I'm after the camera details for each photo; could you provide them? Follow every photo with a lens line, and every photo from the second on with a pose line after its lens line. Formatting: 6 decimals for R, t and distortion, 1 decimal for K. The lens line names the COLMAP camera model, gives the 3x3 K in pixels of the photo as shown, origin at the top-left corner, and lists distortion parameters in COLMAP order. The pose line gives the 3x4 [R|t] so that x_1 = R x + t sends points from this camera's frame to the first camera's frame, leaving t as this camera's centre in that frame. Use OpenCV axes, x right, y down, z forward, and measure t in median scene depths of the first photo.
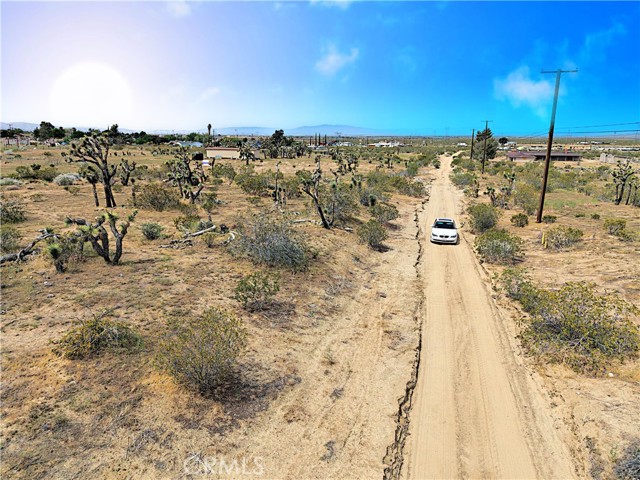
lens RADIAL K [[427.0, 0, 320.0], [0, 427.0, 240.0], [0, 0, 1]] dist [0.028055, -0.023287]
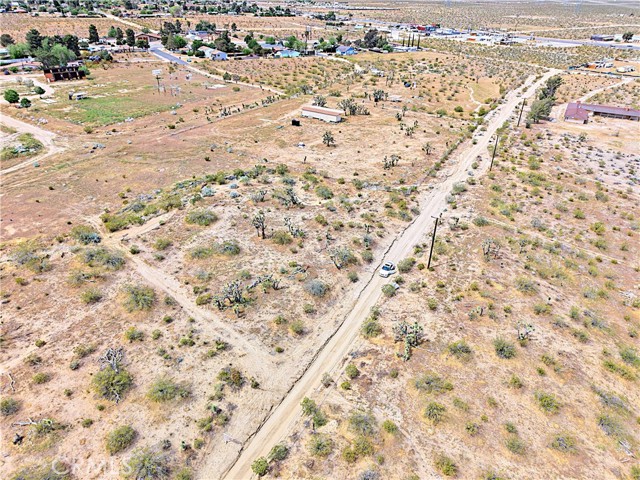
lens RADIAL K [[427.0, 0, 320.0], [0, 427.0, 240.0], [0, 0, 1]] dist [0.028055, -0.023287]
pose [[0.975748, 0.118783, -0.183867, 0.752286], [-0.060460, 0.953532, 0.295162, -1.992607], [0.210383, -0.276887, 0.937589, -3.156362]]
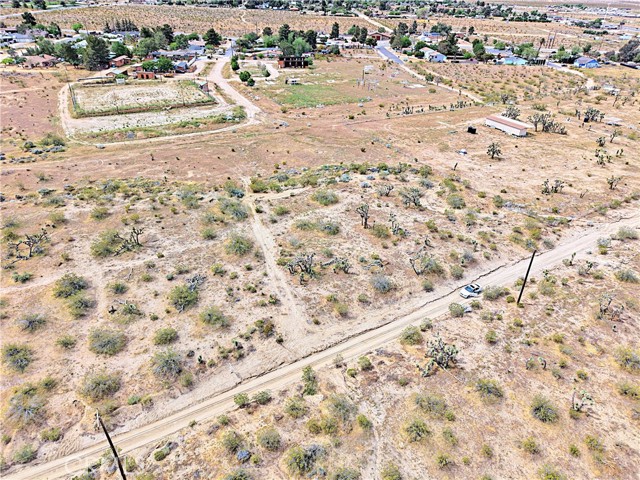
lens RADIAL K [[427.0, 0, 320.0], [0, 427.0, 240.0], [0, 0, 1]] dist [0.028055, -0.023287]
pose [[0.737814, 0.353822, -0.574839, 2.049183], [-0.174467, 0.922632, 0.343964, -2.071205], [0.652067, -0.153491, 0.742462, -2.812637]]
